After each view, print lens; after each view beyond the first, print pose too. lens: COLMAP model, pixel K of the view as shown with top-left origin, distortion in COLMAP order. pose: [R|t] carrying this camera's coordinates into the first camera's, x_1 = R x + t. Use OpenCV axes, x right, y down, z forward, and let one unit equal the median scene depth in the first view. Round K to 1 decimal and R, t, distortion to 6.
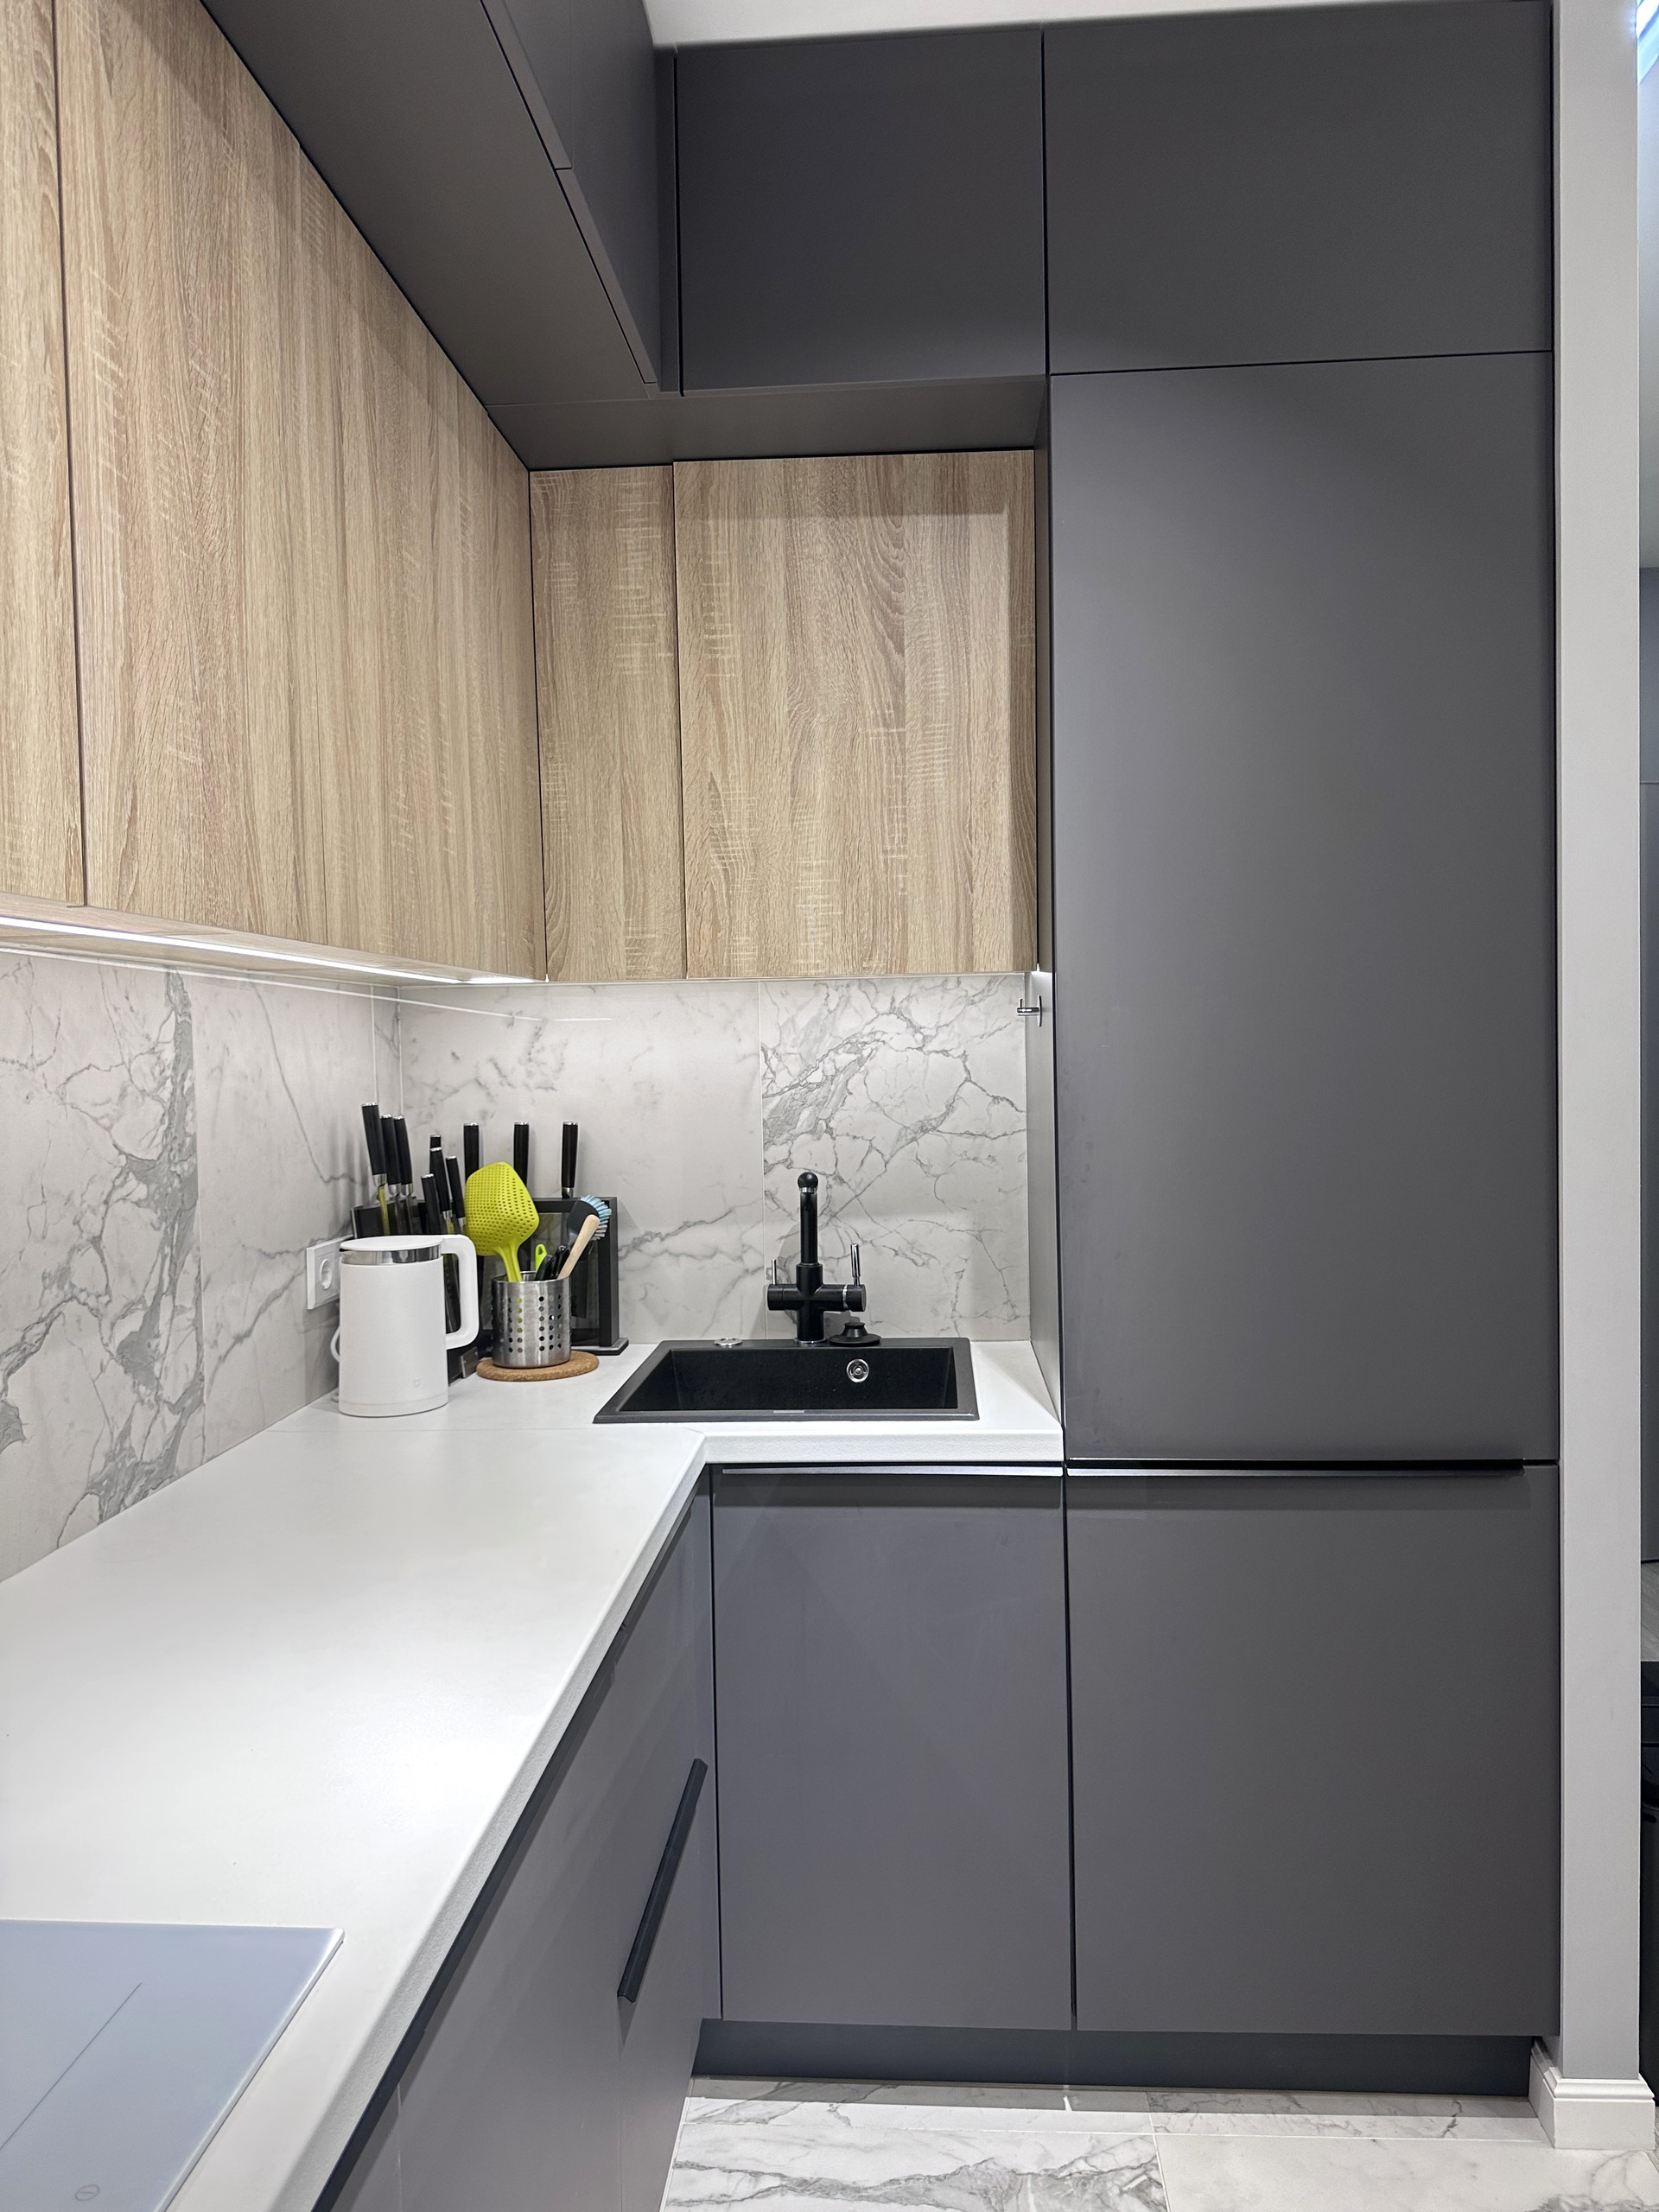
lens RADIAL K [[1548.8, 0, 829.5], [0, 1548.8, 1106.0], [0, 0, 1]] dist [0.152048, -0.243108]
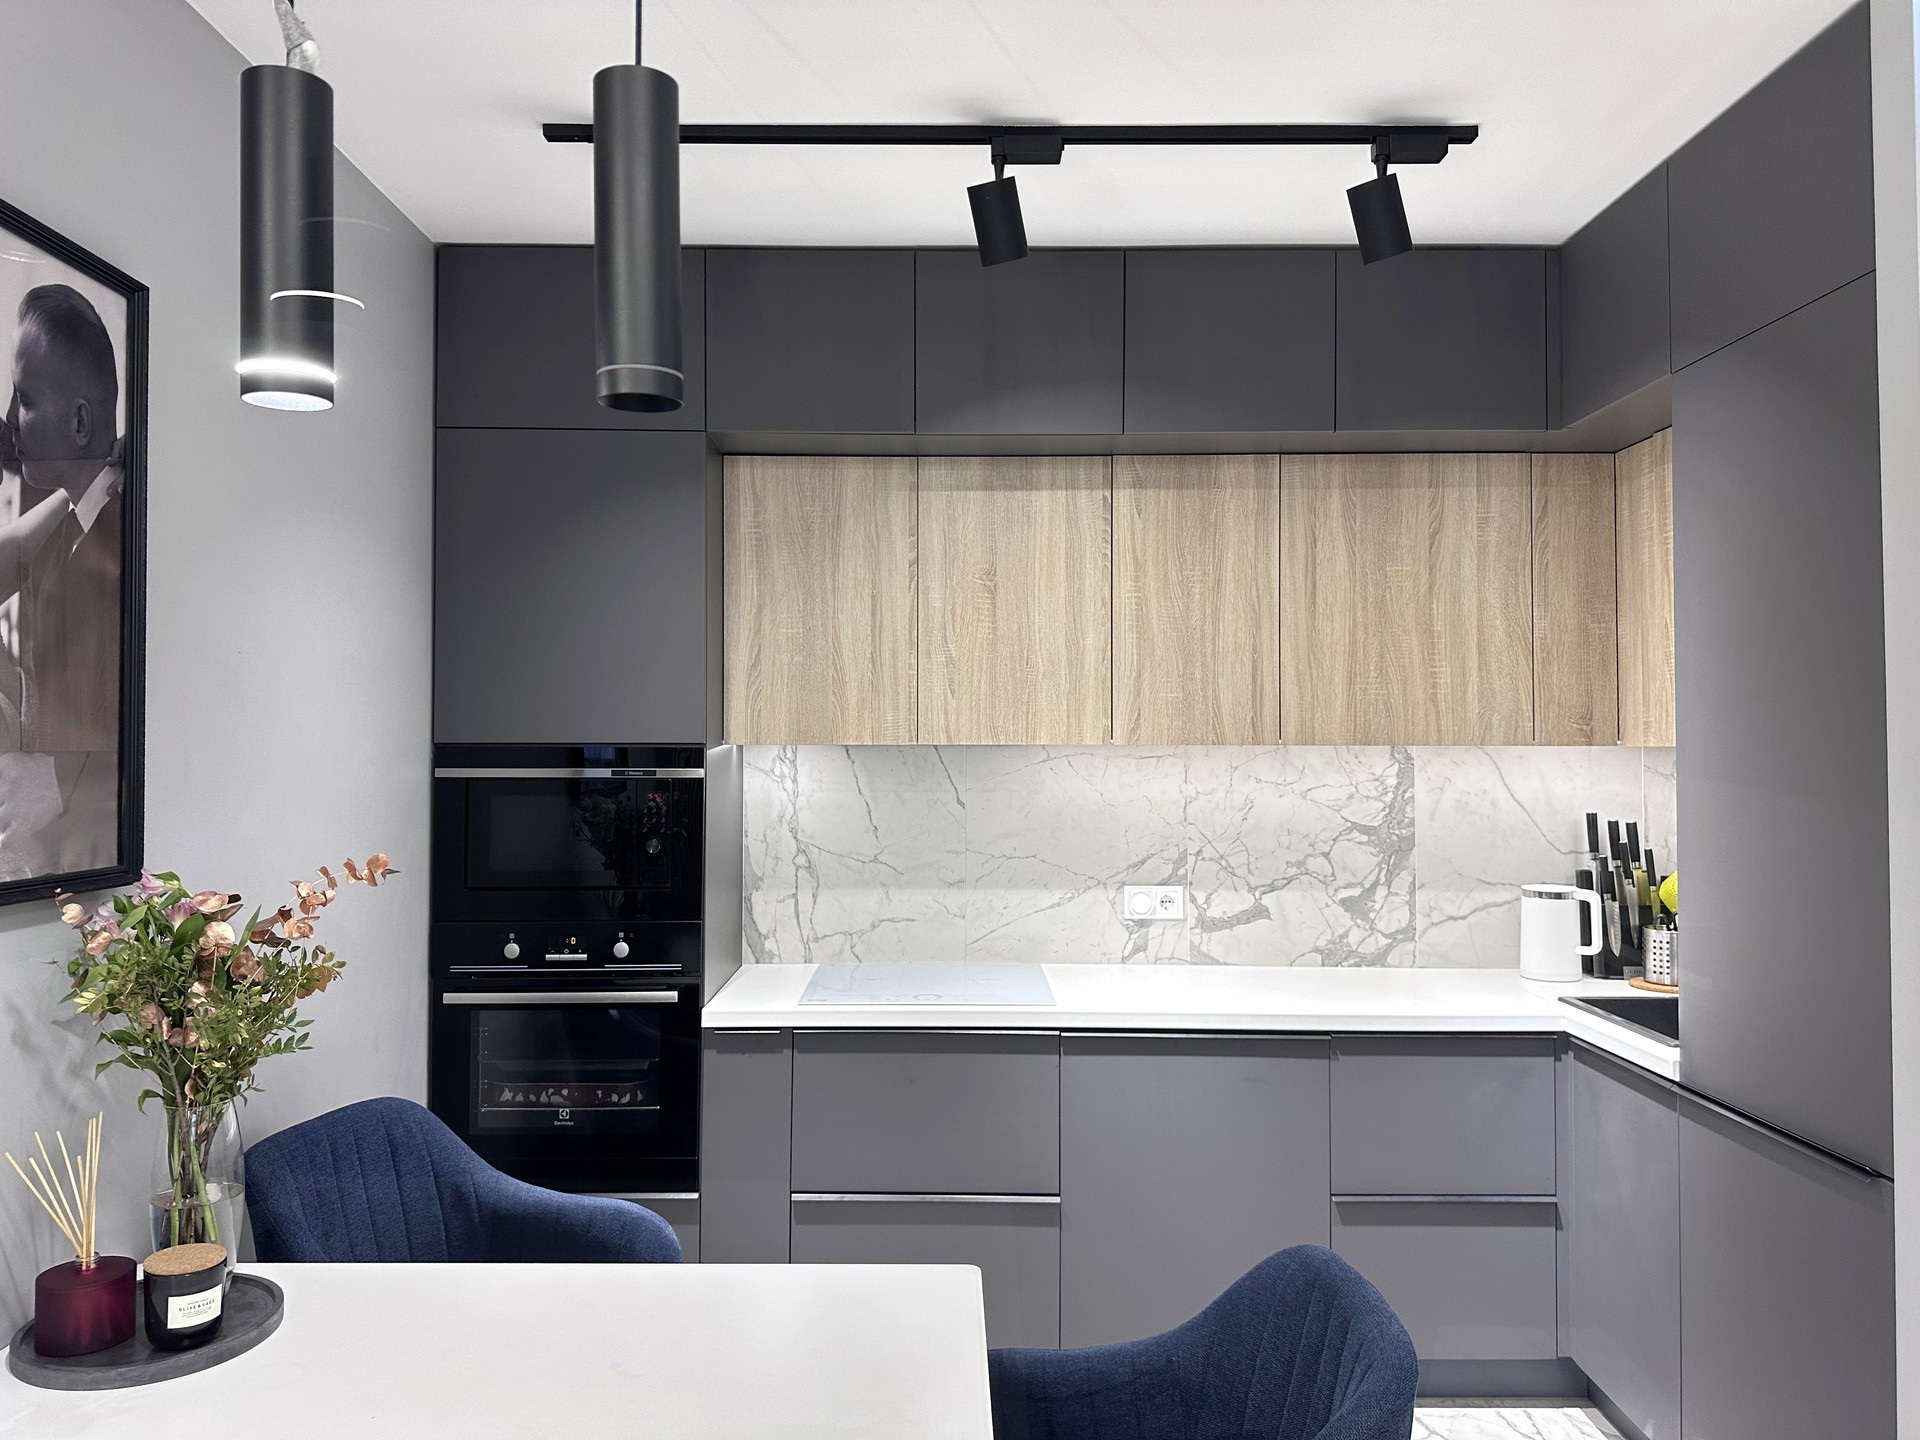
lens RADIAL K [[1344.4, 0, 960.0], [0, 1344.4, 720.0], [0, 0, 1]] dist [0.152048, -0.243108]
pose [[0.079275, 0.002159, -0.996850, 1.548338], [-0.042106, 0.999112, -0.001184, -0.095736], [0.995963, 0.042067, 0.079296, 0.218600]]
